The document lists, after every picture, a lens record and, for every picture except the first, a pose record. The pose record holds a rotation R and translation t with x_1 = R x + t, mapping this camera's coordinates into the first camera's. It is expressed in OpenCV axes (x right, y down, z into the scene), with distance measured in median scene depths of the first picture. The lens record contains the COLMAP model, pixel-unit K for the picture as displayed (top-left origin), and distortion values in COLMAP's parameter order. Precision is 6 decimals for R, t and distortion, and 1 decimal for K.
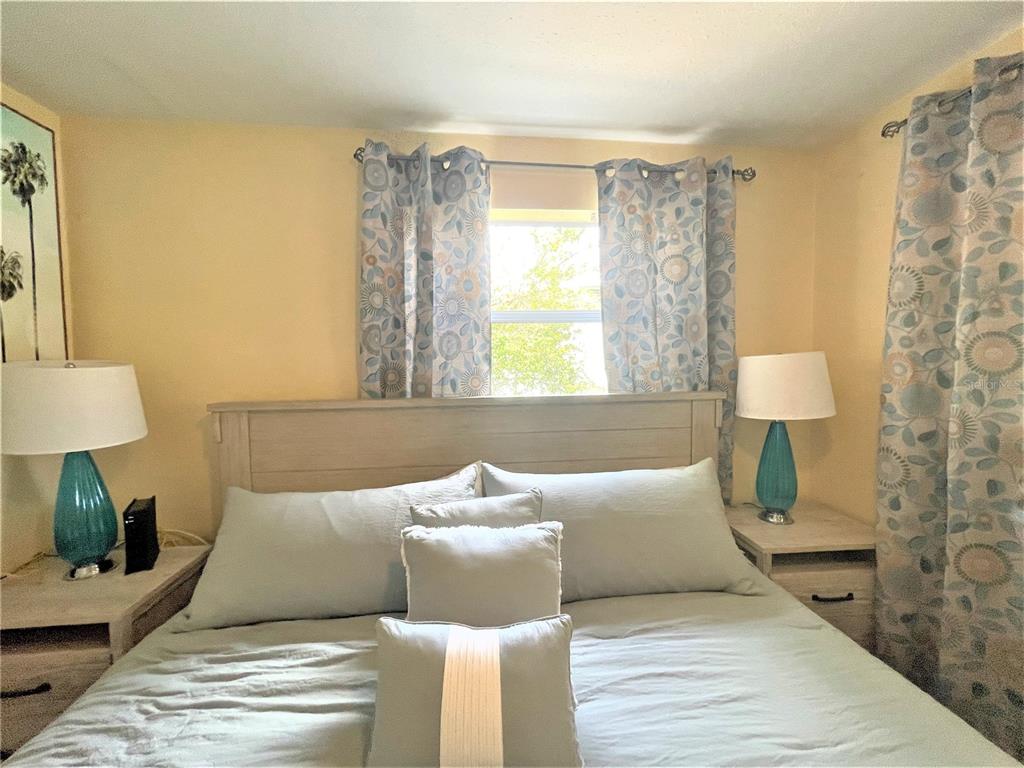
lens RADIAL K [[412.5, 0, 510.6], [0, 412.5, 384.5], [0, 0, 1]] dist [-0.000864, 0.001023]
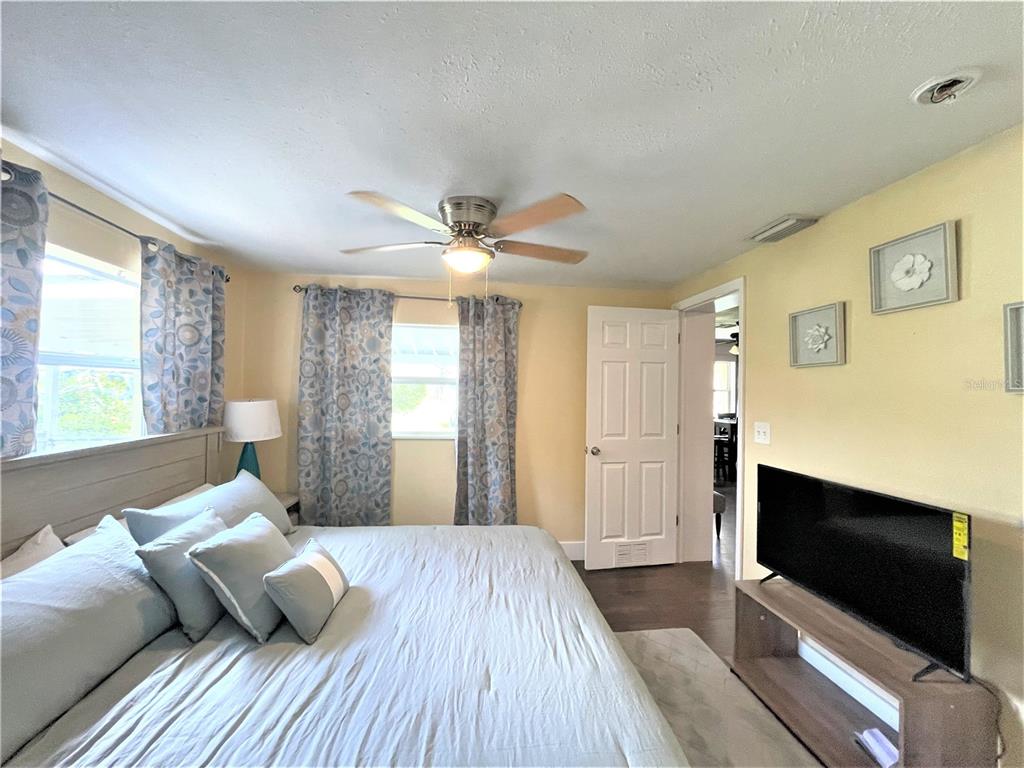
lens RADIAL K [[412.5, 0, 510.6], [0, 412.5, 384.5], [0, 0, 1]] dist [-0.000864, 0.001023]
pose [[-0.016312, 0.025859, 0.999533, -0.951363], [0.038639, 0.998935, -0.025213, -0.053798], [-0.999120, 0.038210, -0.017294, 0.013726]]
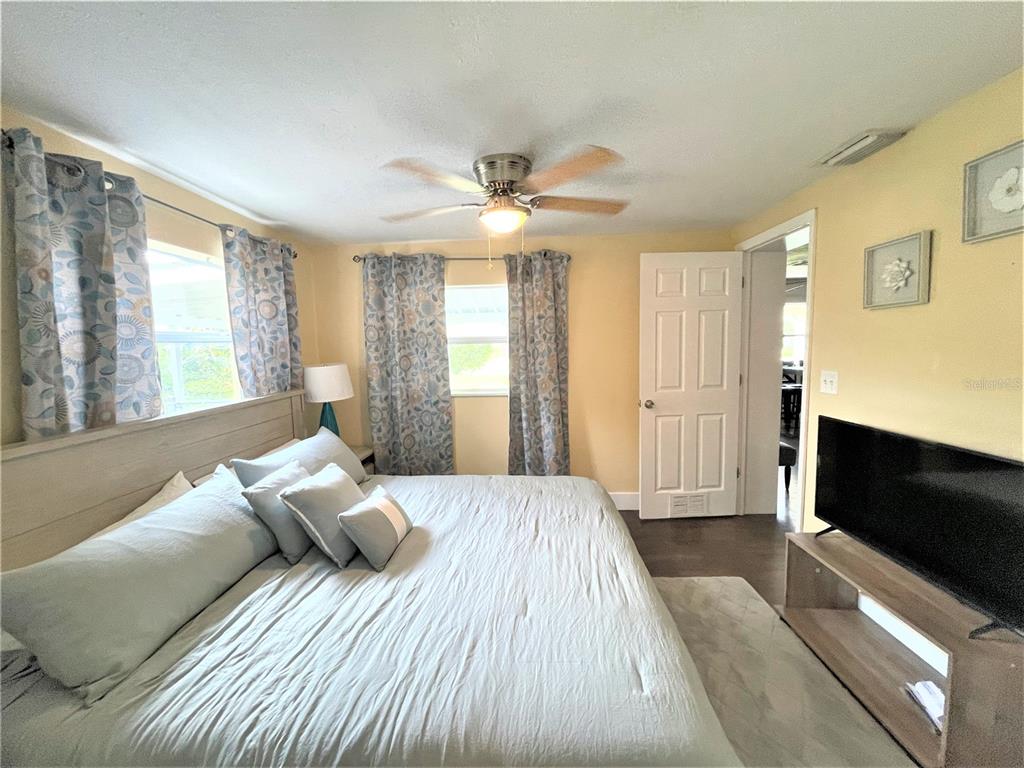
lens RADIAL K [[412.5, 0, 510.6], [0, 412.5, 384.5], [0, 0, 1]] dist [-0.000864, 0.001023]
pose [[0.144910, -0.085745, 0.985722, -0.985605], [0.078098, 0.994121, 0.074995, -0.059826], [-0.986358, 0.066116, 0.150755, -0.059241]]
